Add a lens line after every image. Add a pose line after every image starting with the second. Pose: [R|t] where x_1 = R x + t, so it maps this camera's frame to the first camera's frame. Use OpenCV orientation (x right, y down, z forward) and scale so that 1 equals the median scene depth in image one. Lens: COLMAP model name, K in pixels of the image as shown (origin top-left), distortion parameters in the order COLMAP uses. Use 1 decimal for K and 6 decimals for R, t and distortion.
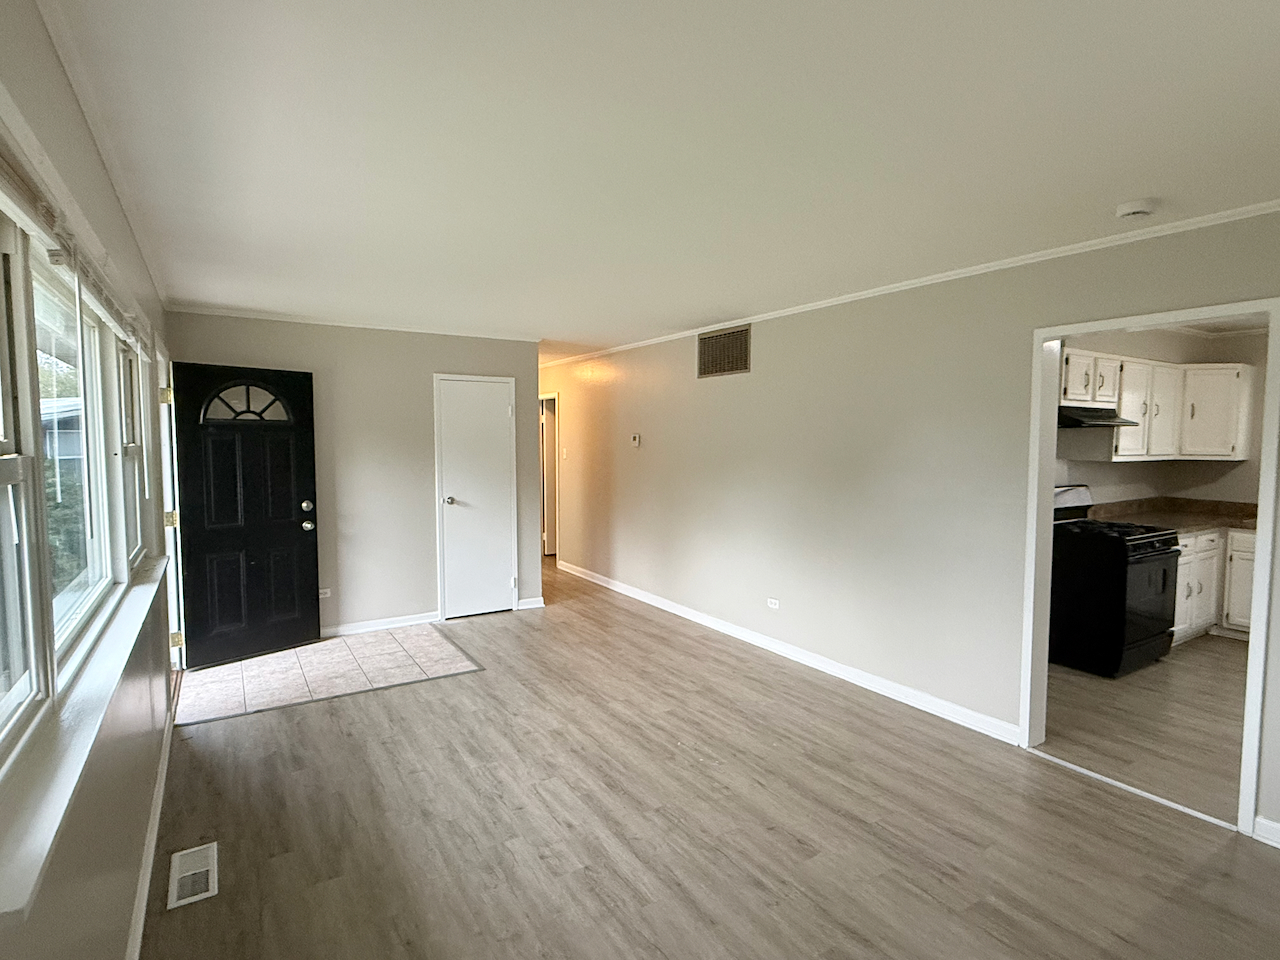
lens RADIAL K [[672.3, 0, 626.5], [0, 672.3, 479.3], [0, 0, 1]] dist [-0.004383, 0.000998]
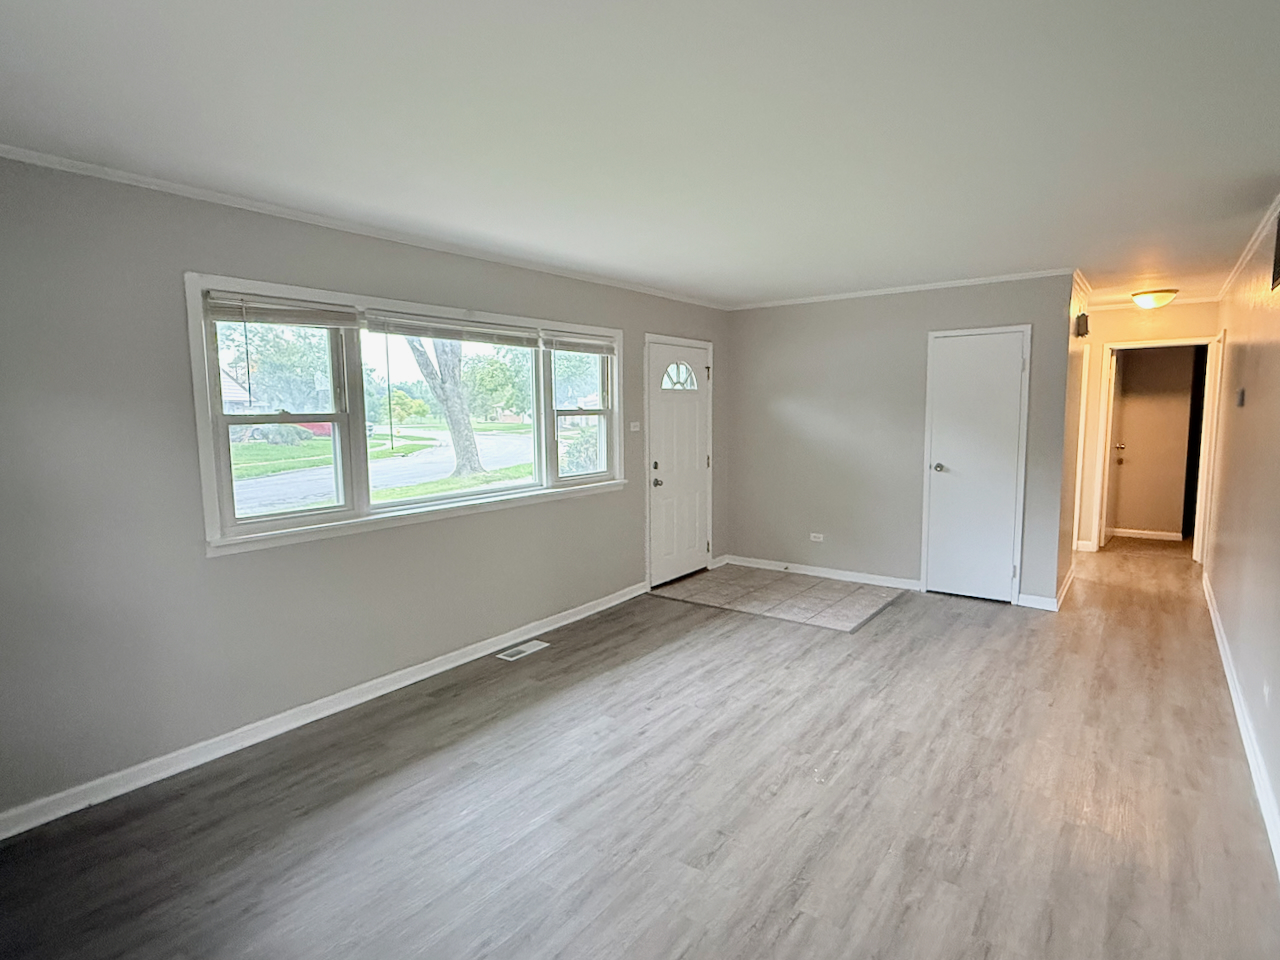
lens RADIAL K [[672.3, 0, 627.1], [0, 672.3, 483.4], [0, 0, 1]] dist [-0.004383, 0.000998]
pose [[0.361197, 0.100807, -0.927025, 0.695716], [-0.045330, 0.994862, 0.090522, -0.016228], [0.931387, 0.009326, 0.363911, 0.399203]]
